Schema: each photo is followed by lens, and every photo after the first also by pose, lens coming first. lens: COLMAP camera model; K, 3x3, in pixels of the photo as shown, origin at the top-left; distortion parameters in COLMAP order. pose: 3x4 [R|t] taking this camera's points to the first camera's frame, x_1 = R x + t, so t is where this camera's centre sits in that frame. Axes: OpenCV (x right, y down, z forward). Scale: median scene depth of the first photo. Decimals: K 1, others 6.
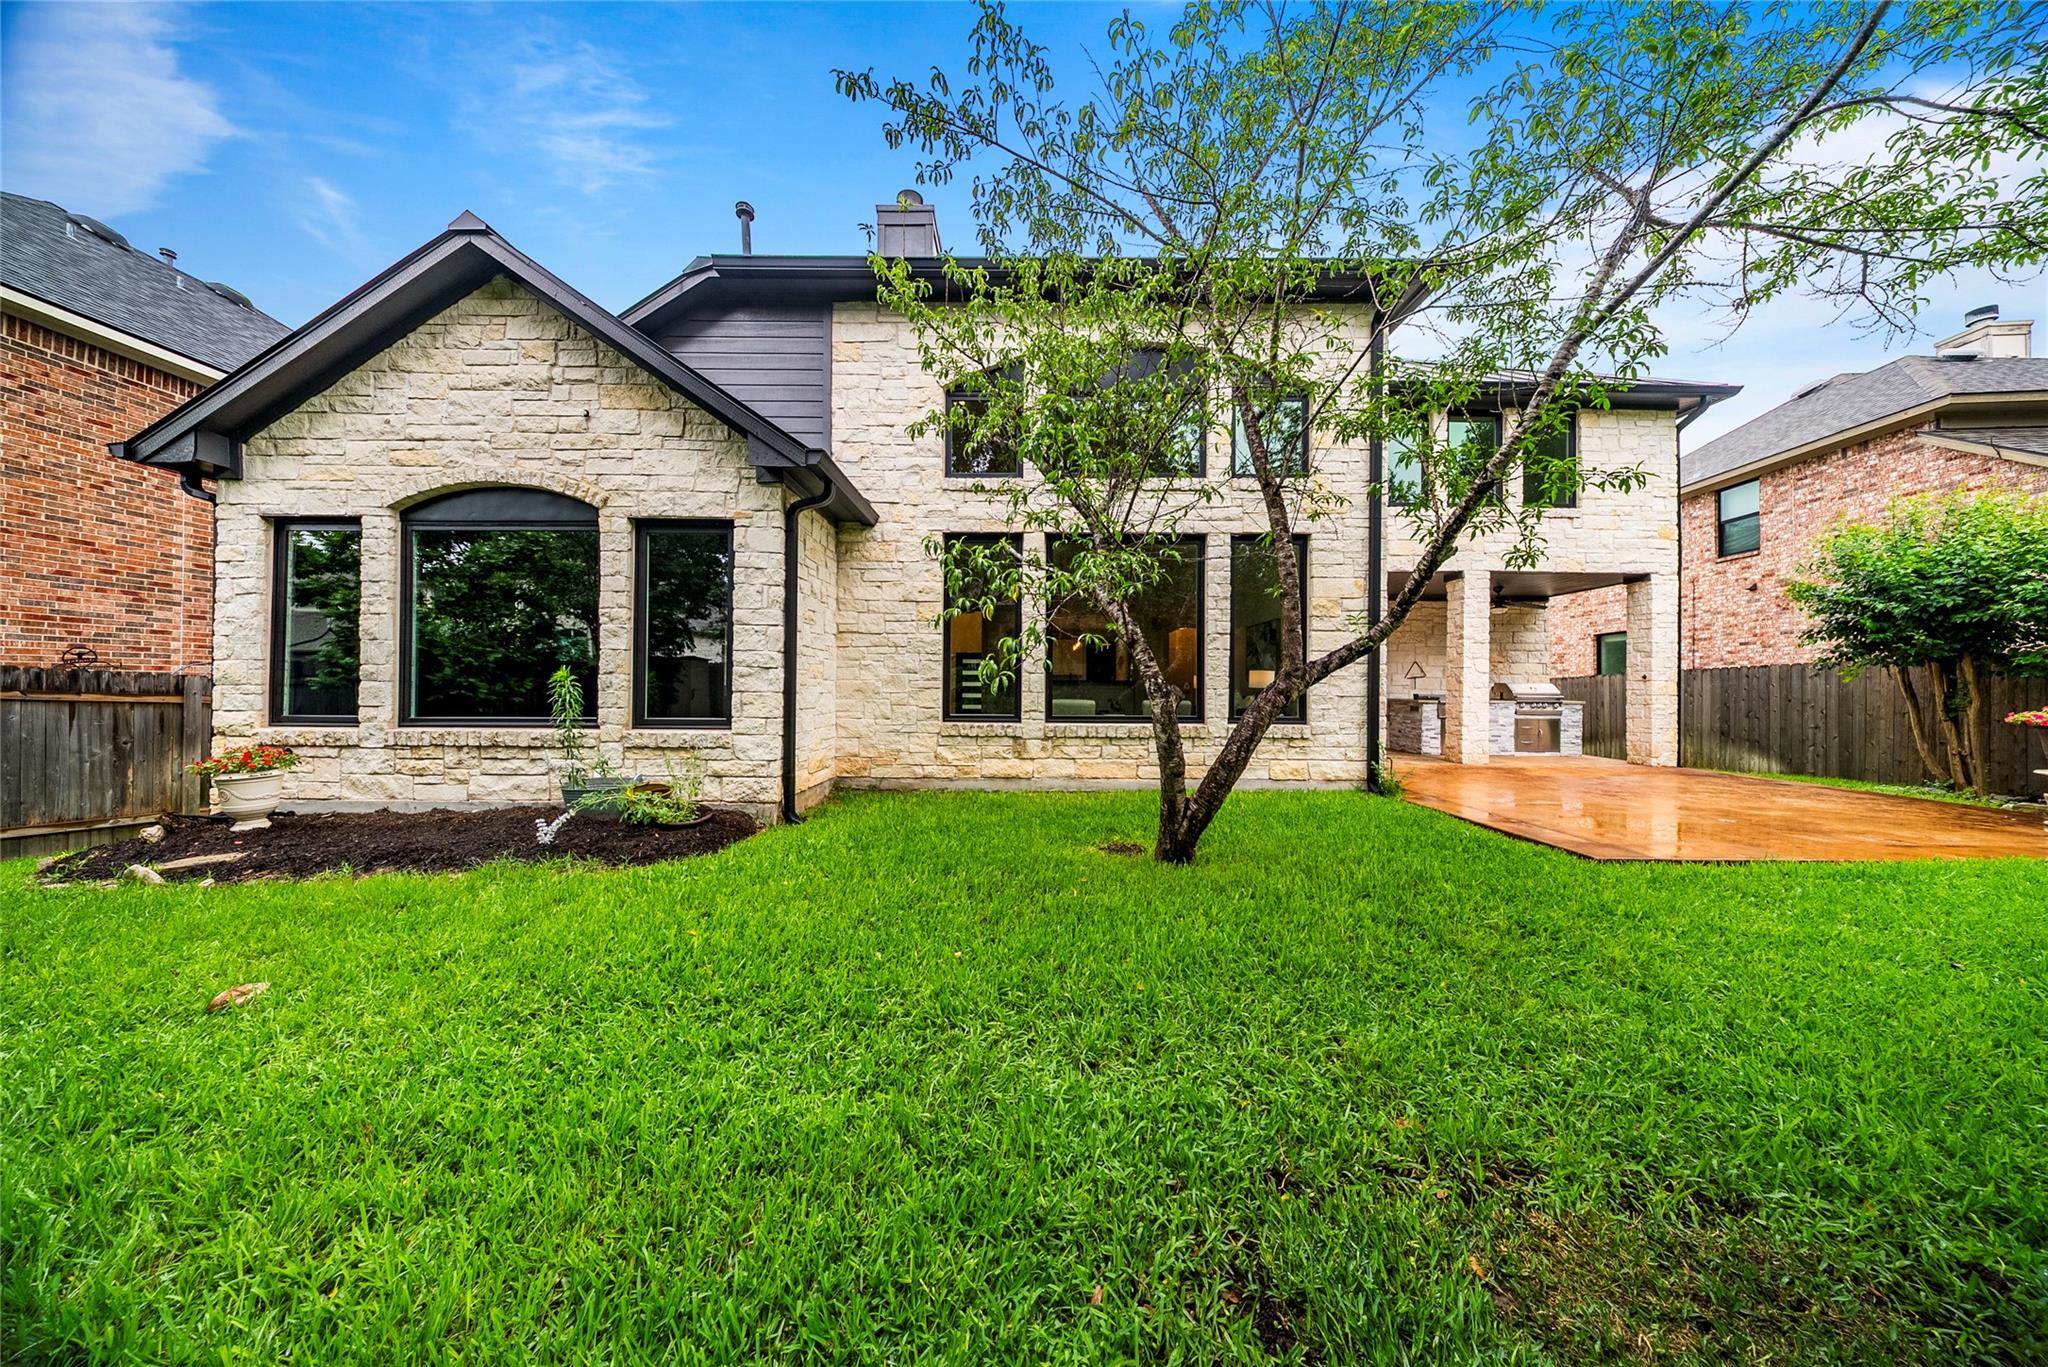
lens RADIAL K [[618.5, 0, 1012.1], [0, 618.5, 682.5], [0, 0, 1]] dist [0.001634, -0.000227]
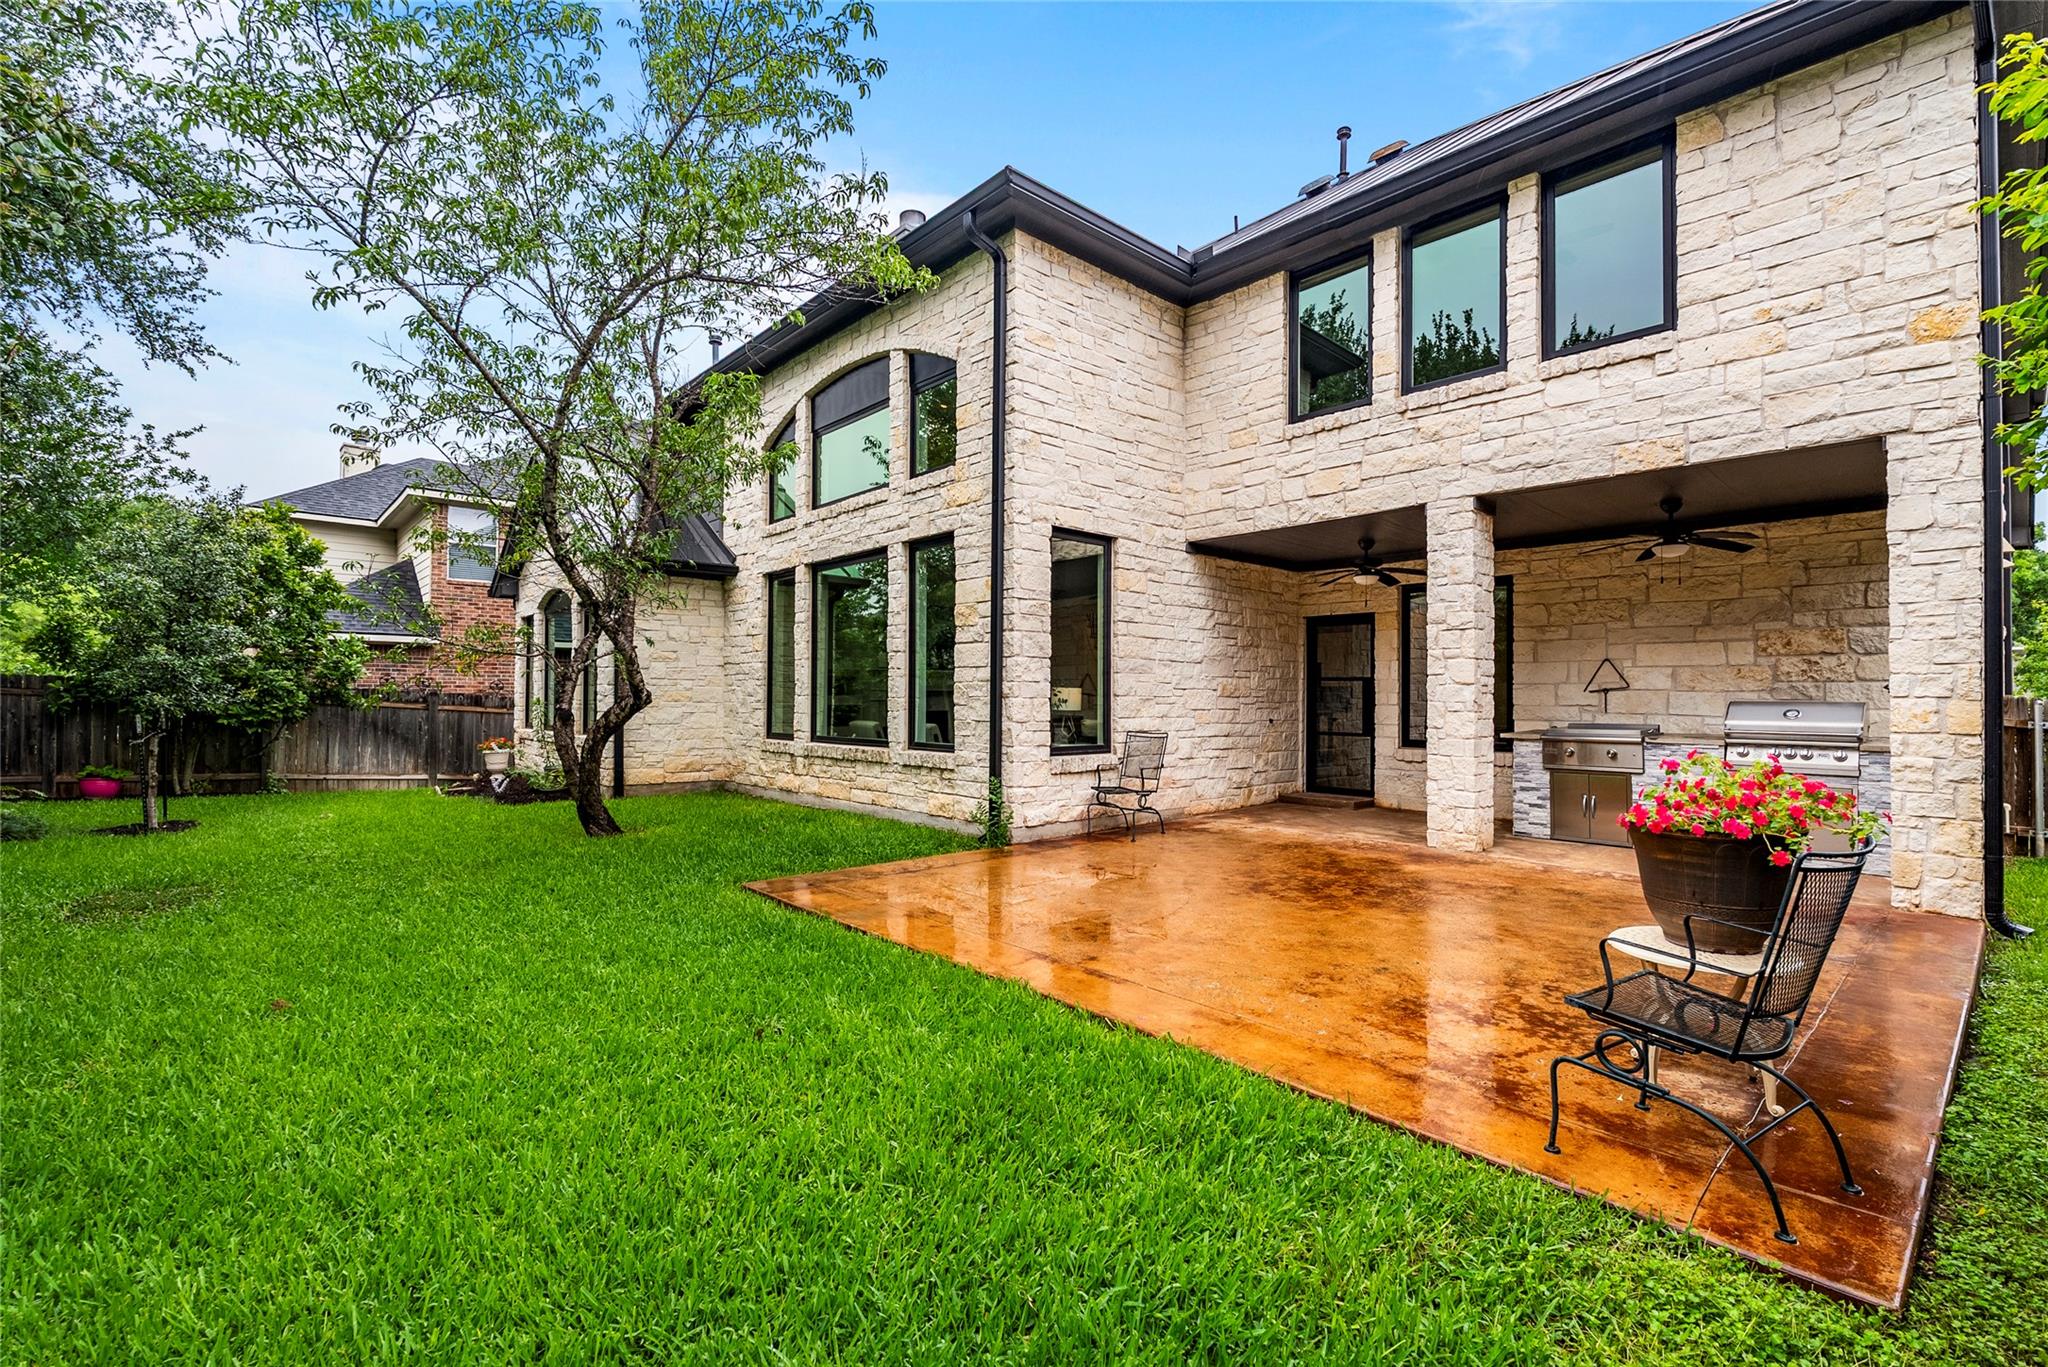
lens RADIAL K [[913.4, 0, 1029.0], [0, 913.4, 683.2], [0, 0, 1]] dist [-0.007742, 0.003811]
pose [[0.674710, -0.016371, -0.737901, 1.471920], [0.002628, 0.999801, -0.019779, -0.003277], [0.738078, 0.011406, 0.674619, 0.222849]]
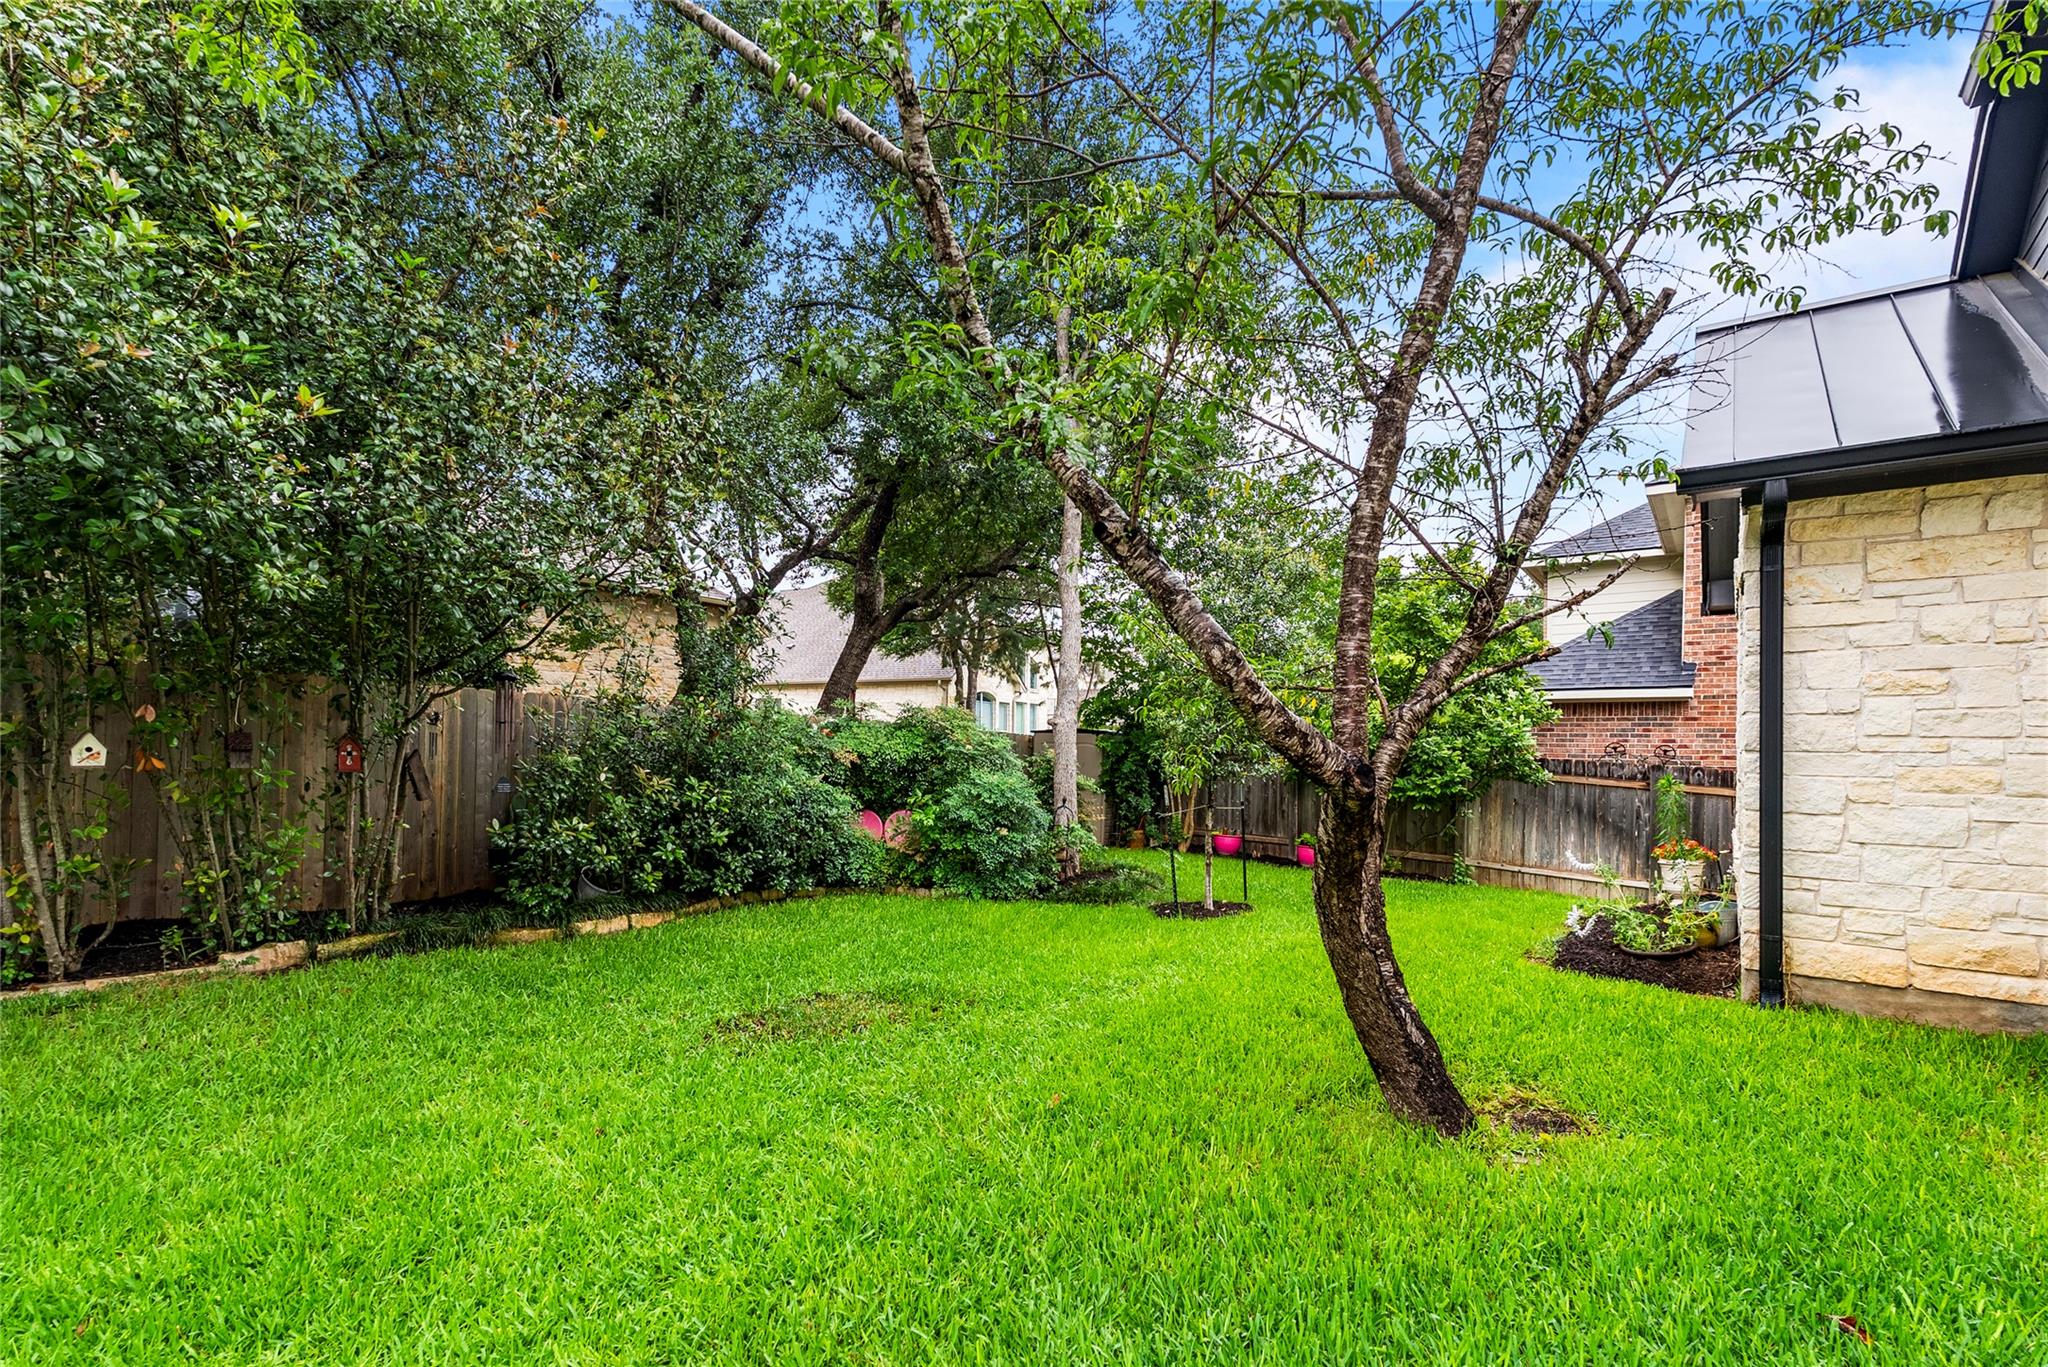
lens RADIAL K [[913.4, 0, 1017.4], [0, 913.4, 751.2], [0, 0, 1]] dist [-0.007742, 0.003811]
pose [[-0.619007, -0.020764, -0.785111, 0.728097], [-0.016833, 0.999772, -0.013170, -0.014262], [0.785205, 0.005063, -0.619215, 0.766762]]
